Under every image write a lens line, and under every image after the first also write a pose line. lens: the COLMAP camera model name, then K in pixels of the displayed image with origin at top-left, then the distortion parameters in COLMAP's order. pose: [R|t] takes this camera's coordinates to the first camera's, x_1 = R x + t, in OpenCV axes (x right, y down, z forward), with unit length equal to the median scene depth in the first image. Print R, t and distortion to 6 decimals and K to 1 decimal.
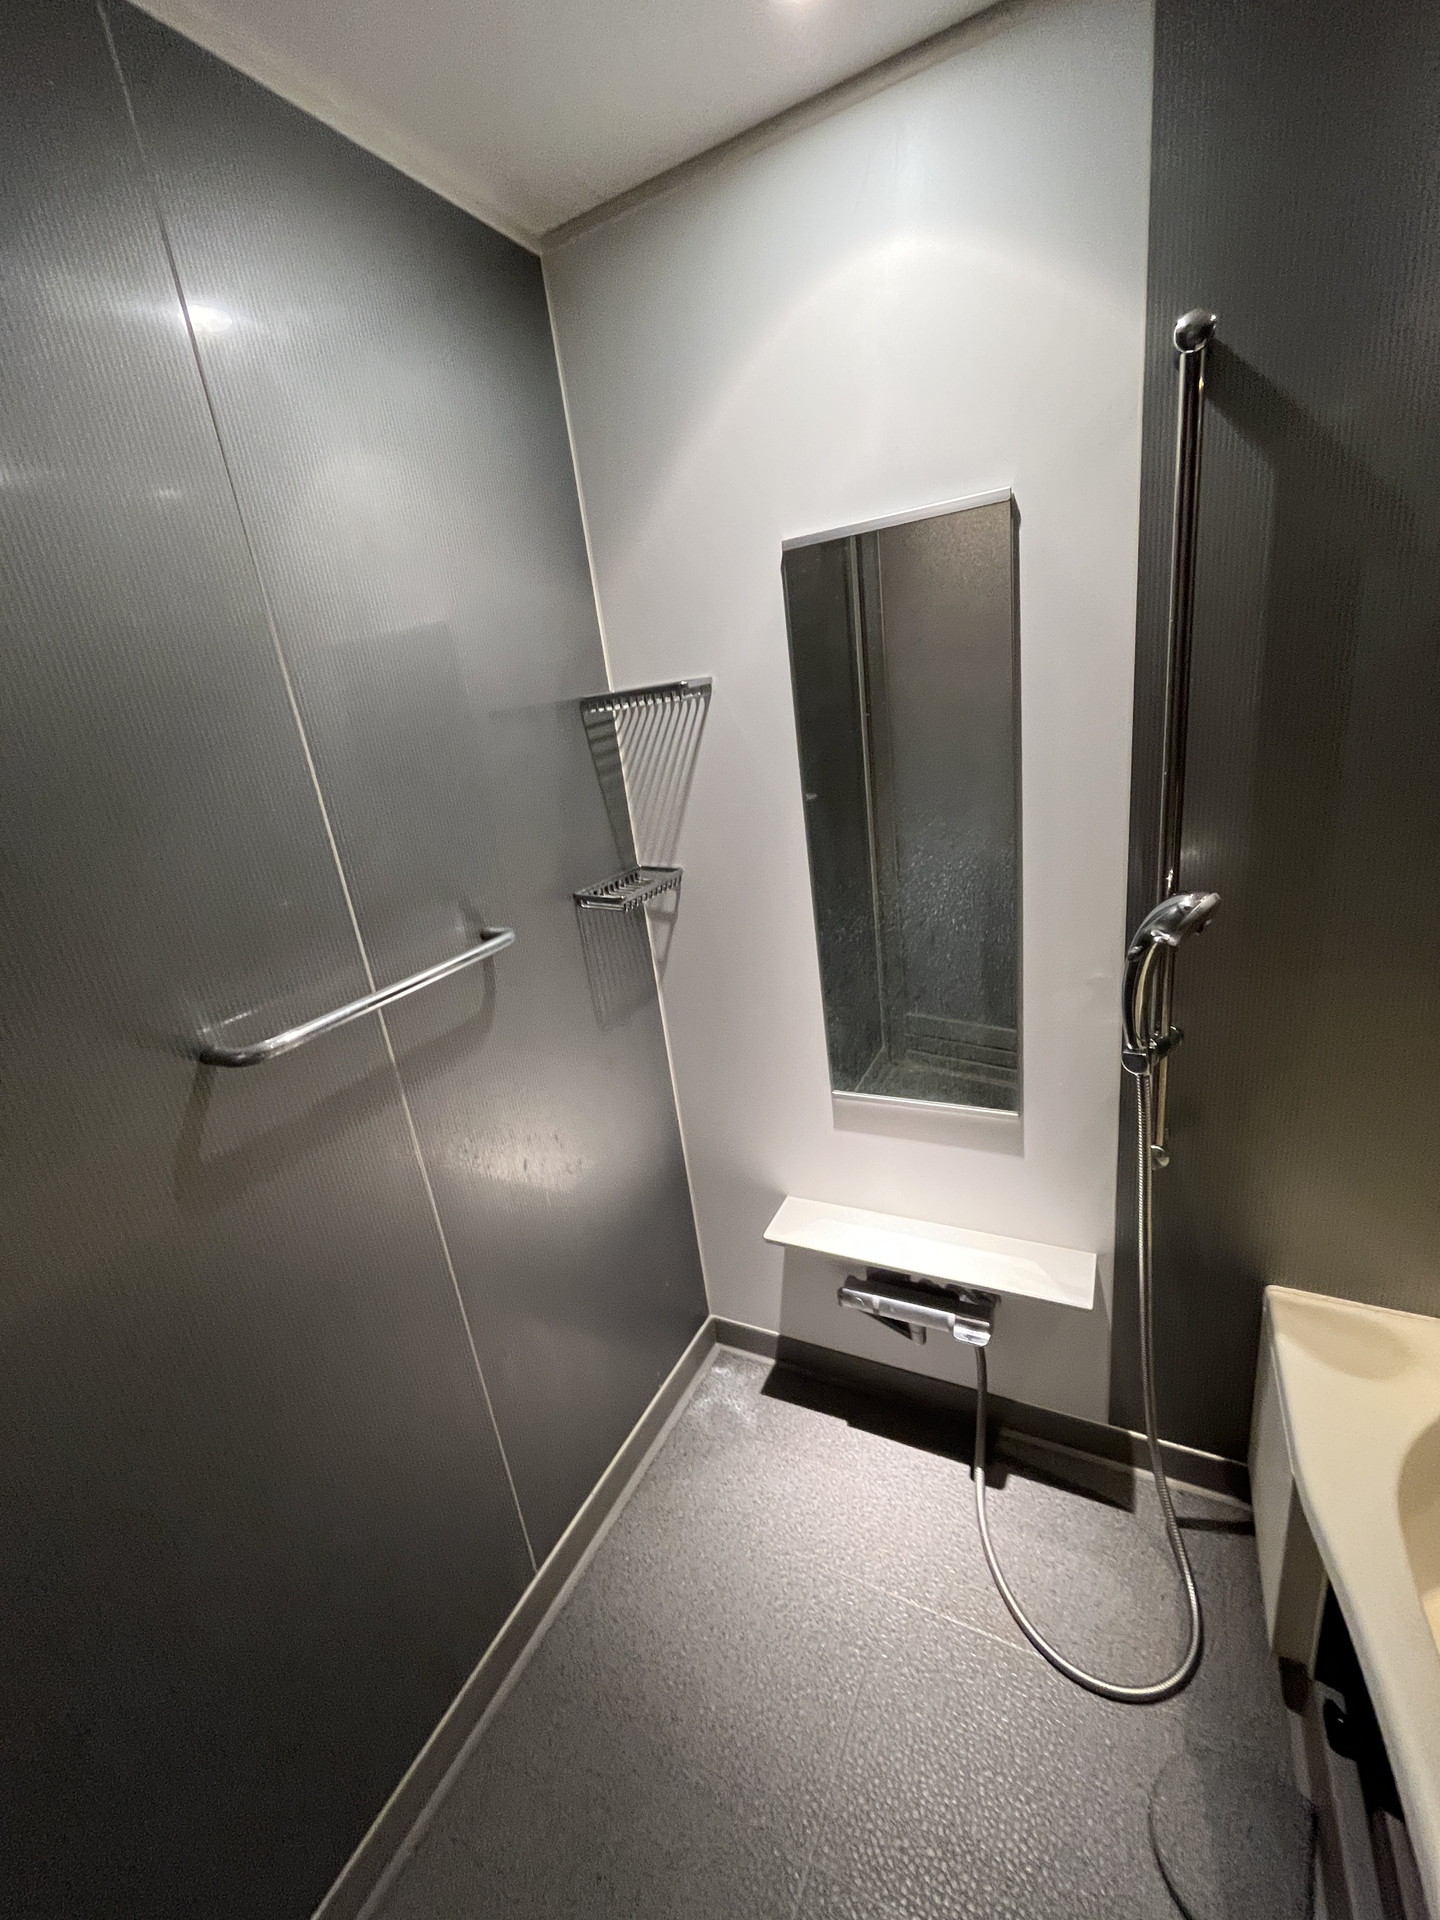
lens RADIAL K [[786.1, 0, 715.9], [0, 786.1, 962.4], [0, 0, 1]] dist [-0.000444, -0.000329]
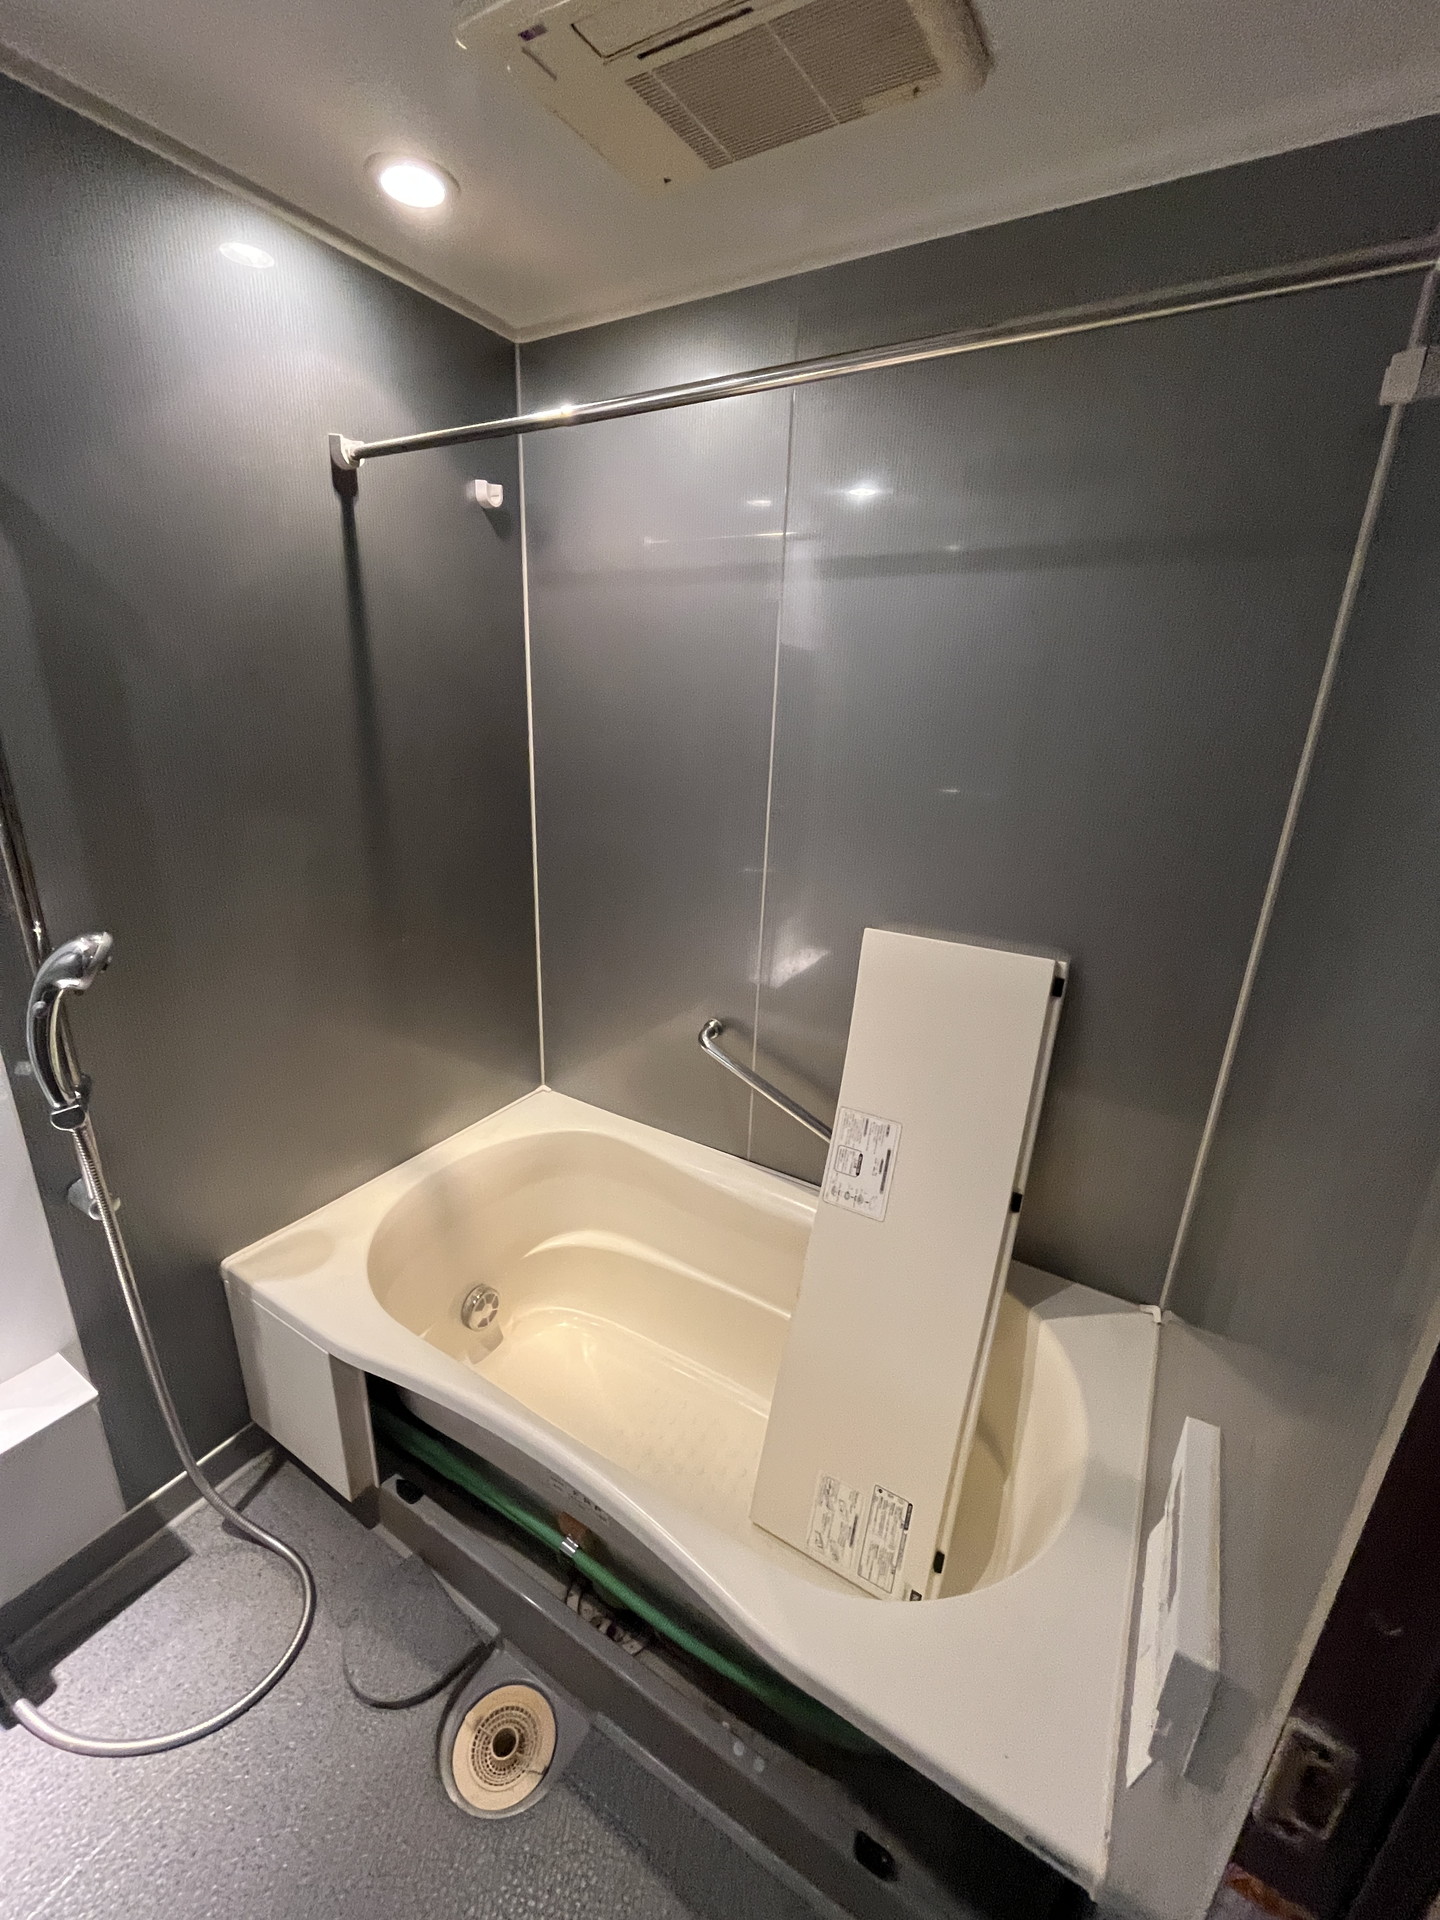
lens RADIAL K [[786.1, 0, 718.9], [0, 786.1, 962.4], [0, 0, 1]] dist [-0.000444, -0.000329]
pose [[0.064934, -0.186035, 0.980395, -0.294269], [0.270851, 0.948872, 0.162115, 0.003948], [-0.960429, 0.255014, 0.112002, 0.055561]]
